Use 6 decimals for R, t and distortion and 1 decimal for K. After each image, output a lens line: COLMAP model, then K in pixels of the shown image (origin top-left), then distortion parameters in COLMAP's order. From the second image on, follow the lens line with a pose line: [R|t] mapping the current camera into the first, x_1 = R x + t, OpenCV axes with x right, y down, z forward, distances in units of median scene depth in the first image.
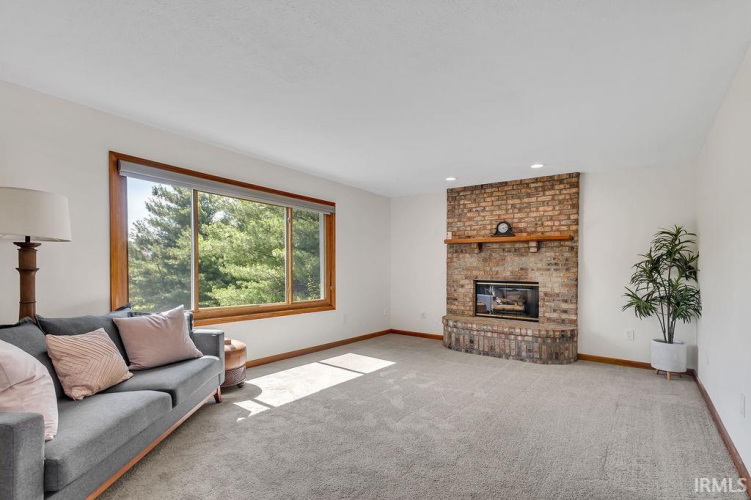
lens RADIAL K [[364.8, 0, 364.5], [0, 364.8, 269.6], [0, 0, 1]] dist [-0.000122, -0.000110]
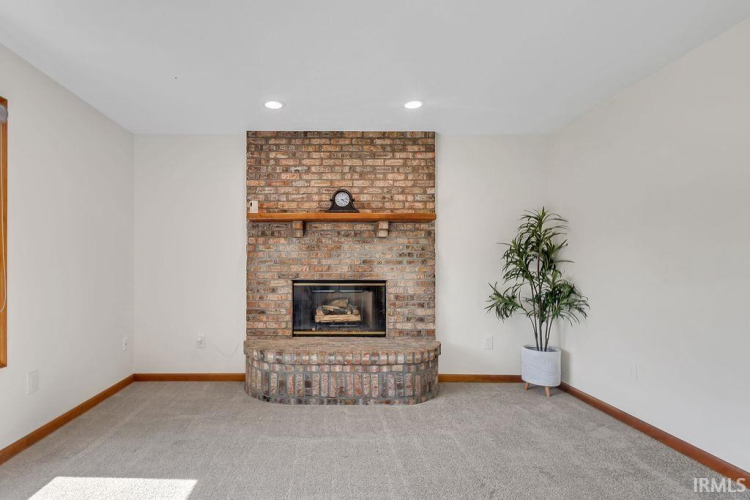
lens RADIAL K [[348.1, 0, 298.1], [0, 348.1, 258.1], [0, 0, 1]] dist [0.002477, 0.000337]
pose [[0.796270, 0.004337, 0.604926, -0.064056], [0.009586, 0.999758, -0.019785, 0.003334], [-0.604866, 0.021553, 0.796035, 0.563132]]
